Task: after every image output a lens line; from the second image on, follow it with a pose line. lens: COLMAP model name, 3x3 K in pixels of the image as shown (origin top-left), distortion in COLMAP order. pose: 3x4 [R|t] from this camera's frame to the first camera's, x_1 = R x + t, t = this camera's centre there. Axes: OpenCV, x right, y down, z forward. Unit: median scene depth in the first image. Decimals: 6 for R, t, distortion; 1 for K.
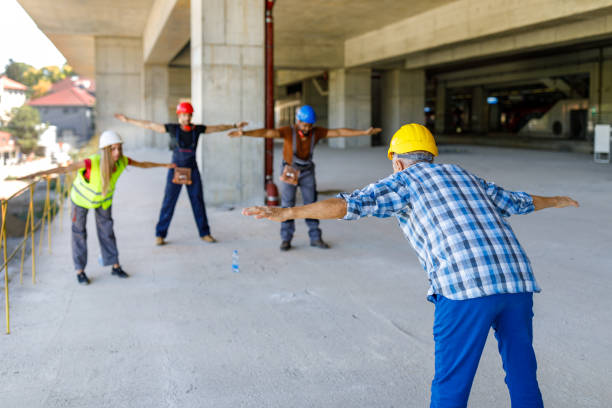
lens RADIAL K [[578.1, 0, 275.0], [0, 578.1, 158.3], [0, 0, 1]] dist [-0.001678, -0.001019]
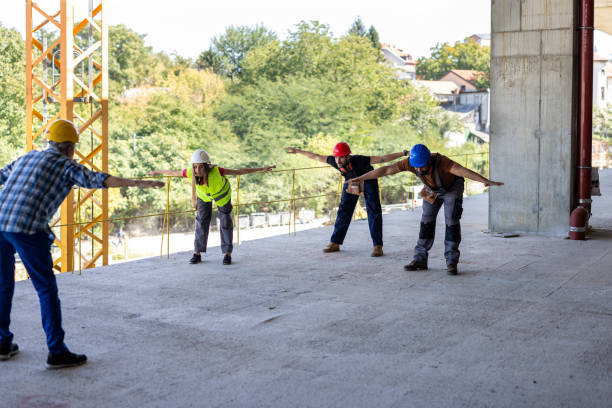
lens RADIAL K [[860.2, 0, 307.5], [0, 860.2, 159.3], [0, 0, 1]] dist [0.028296, 0.058391]
pose [[0.696559, 0.031446, -0.716811, 0.369132], [-0.048570, 0.998814, -0.003381, -0.000422], [0.715854, 0.037170, 0.697260, -0.023135]]
